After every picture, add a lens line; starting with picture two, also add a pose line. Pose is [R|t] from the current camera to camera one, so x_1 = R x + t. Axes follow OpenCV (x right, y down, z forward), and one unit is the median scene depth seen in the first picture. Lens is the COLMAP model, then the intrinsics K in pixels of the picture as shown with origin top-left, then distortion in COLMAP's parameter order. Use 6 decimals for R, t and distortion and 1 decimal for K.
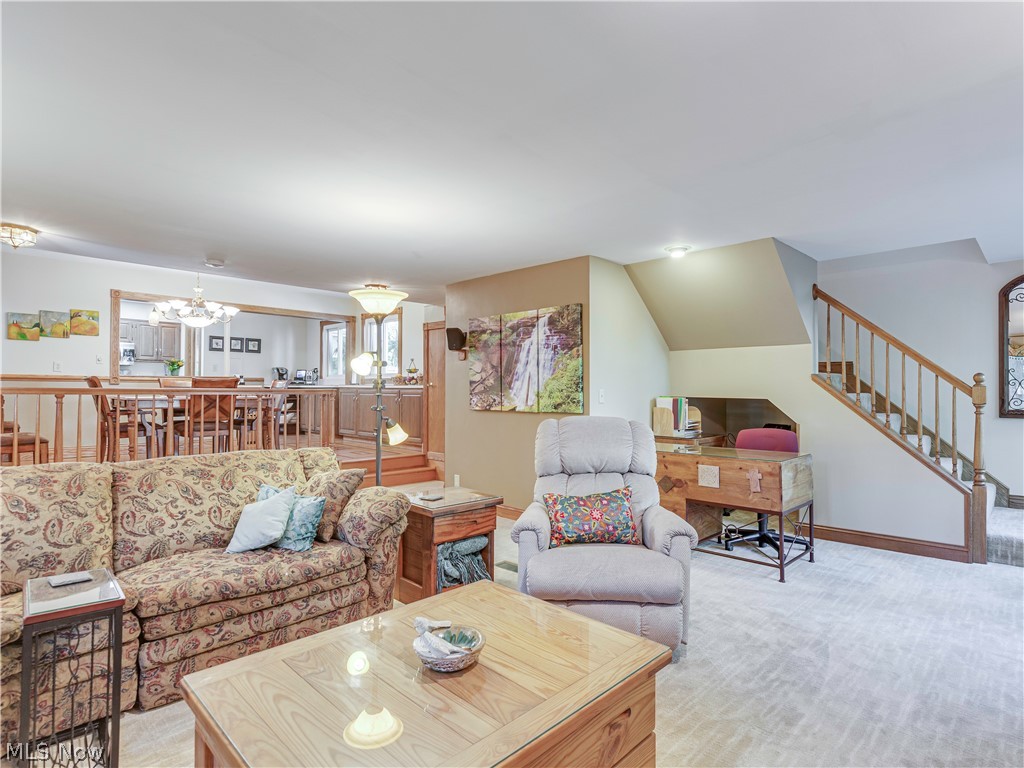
lens RADIAL K [[548.3, 0, 516.9], [0, 548.3, 386.9], [0, 0, 1]] dist [0.005758, 0.000765]
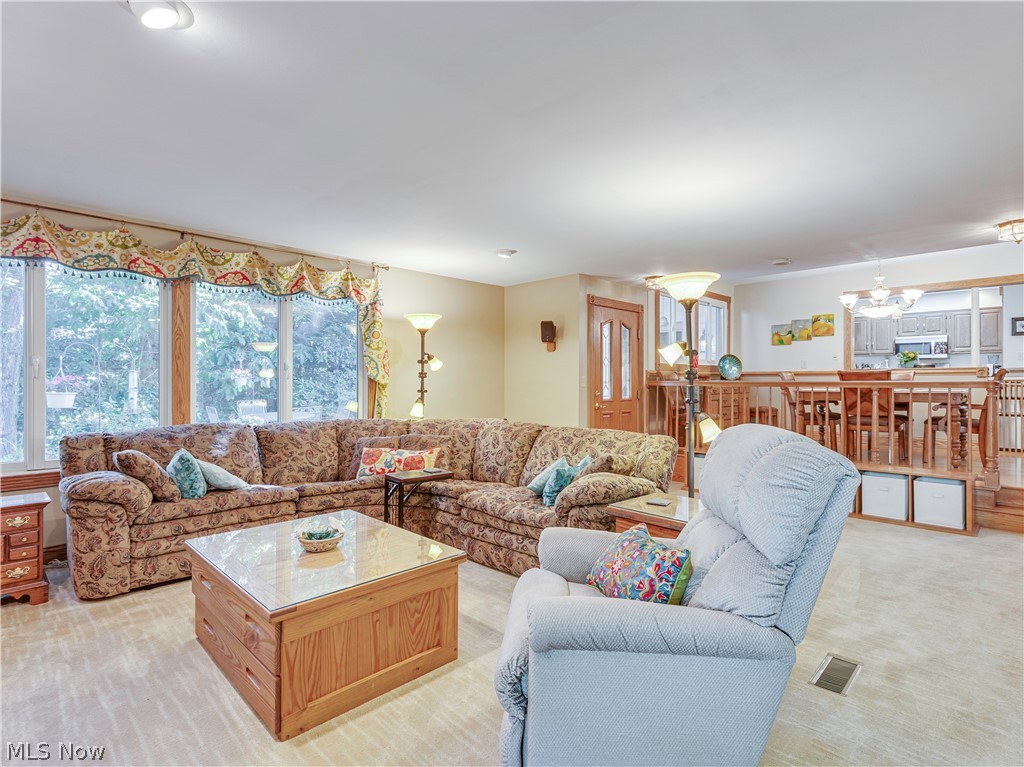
lens RADIAL K [[517.0, 0, 517.3], [0, 517.0, 380.5], [0, 0, 1]] dist [0.003153, 0.000117]
pose [[-0.006783, -0.006873, -0.999953, 0.339497], [0.005427, 0.999961, -0.006910, 0.004446], [0.999962, -0.005474, -0.006745, 0.383640]]
